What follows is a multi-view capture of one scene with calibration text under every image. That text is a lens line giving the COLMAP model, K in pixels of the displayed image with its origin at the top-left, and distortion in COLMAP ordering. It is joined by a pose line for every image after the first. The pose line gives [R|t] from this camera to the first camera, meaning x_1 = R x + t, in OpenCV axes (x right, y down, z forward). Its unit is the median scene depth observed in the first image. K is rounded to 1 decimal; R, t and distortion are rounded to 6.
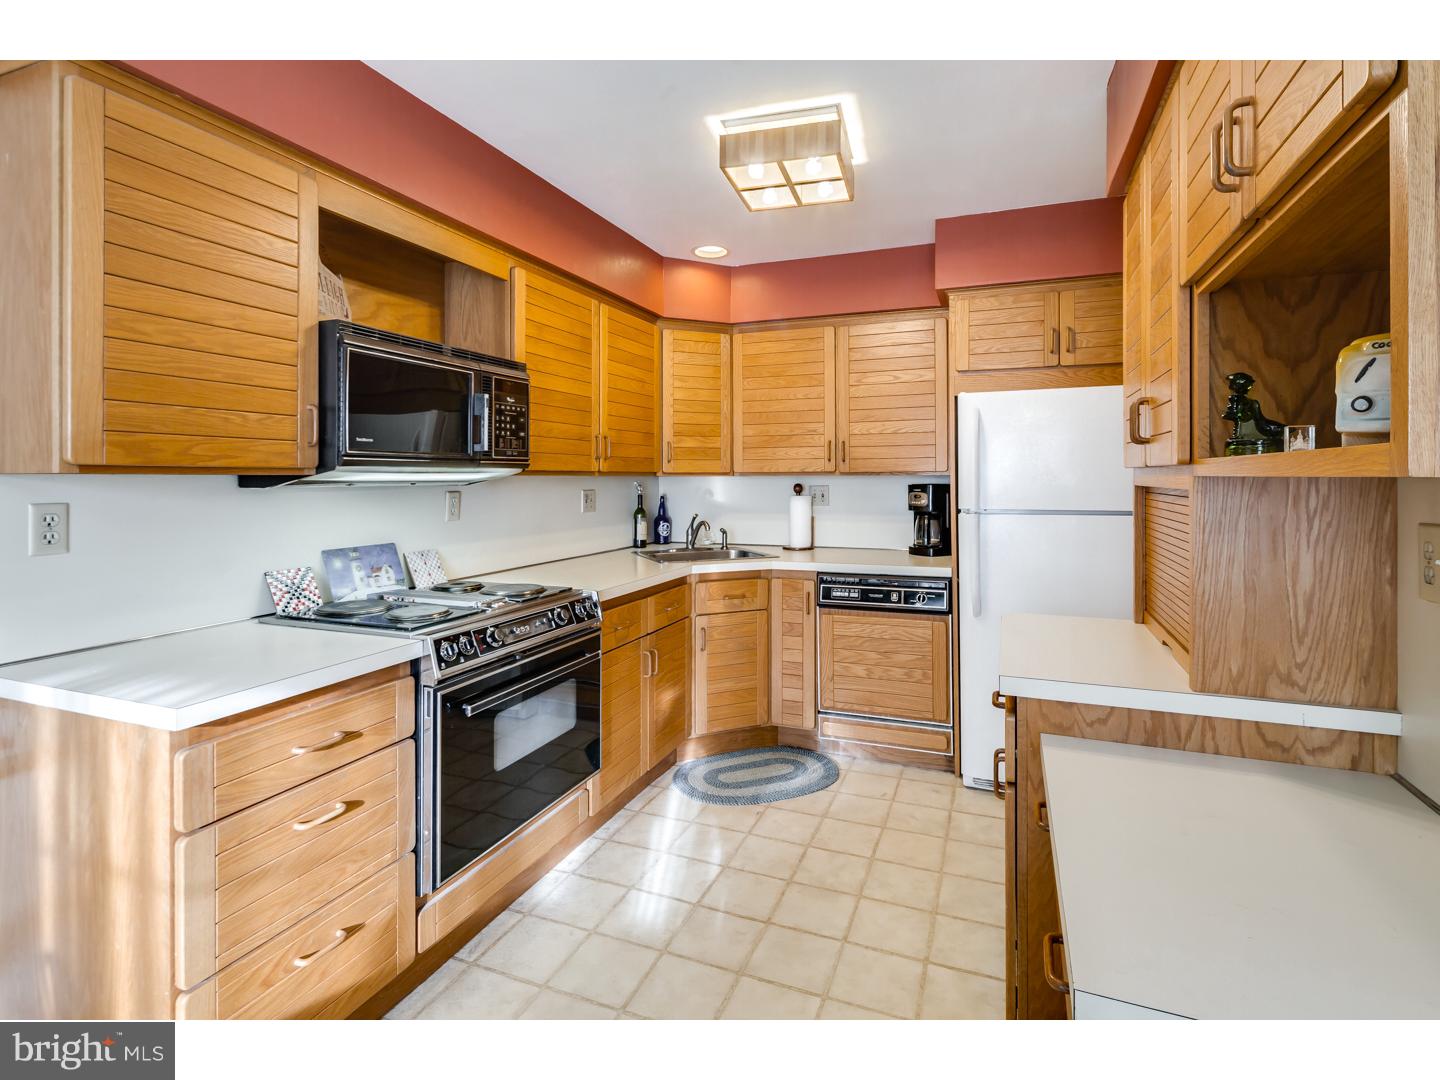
lens RADIAL K [[697.0, 0, 731.1], [0, 697.0, 478.7], [0, 0, 1]] dist [0.001139, -0.000726]
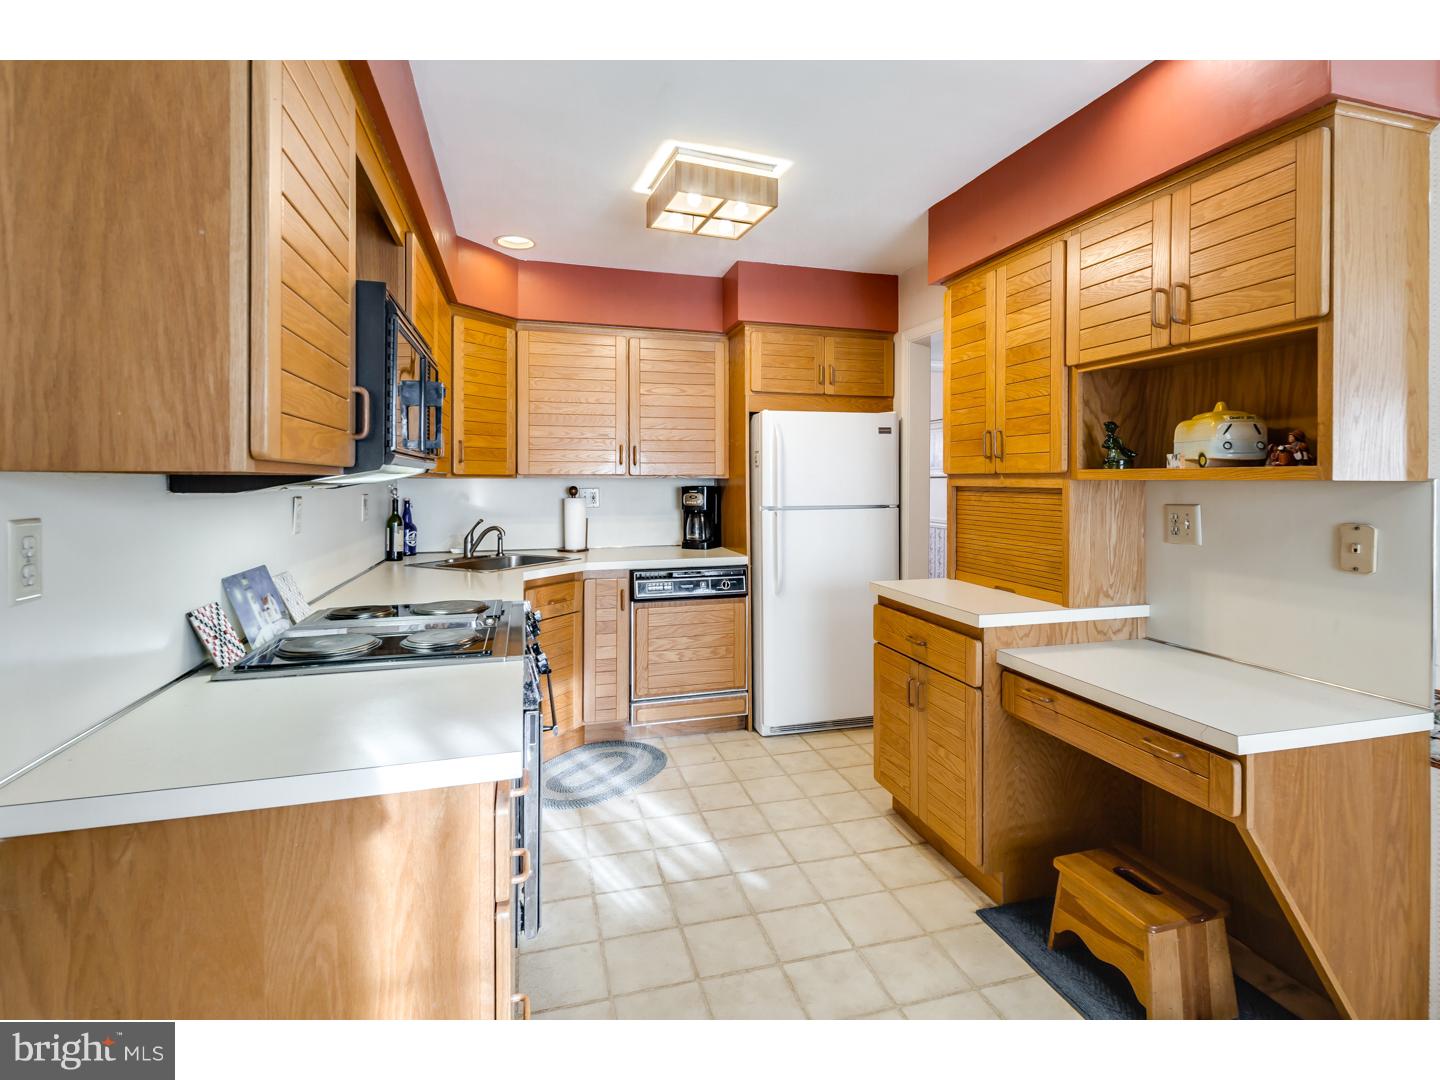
lens RADIAL K [[709.0, 0, 725.8], [0, 709.0, 482.8], [0, 0, 1]] dist [0.001433, -0.000591]
pose [[0.793124, 0.000238, 0.609061, -0.435045], [-0.001129, 0.999999, 0.001079, 0.000969], [-0.609060, -0.001543, 0.793123, 0.063520]]
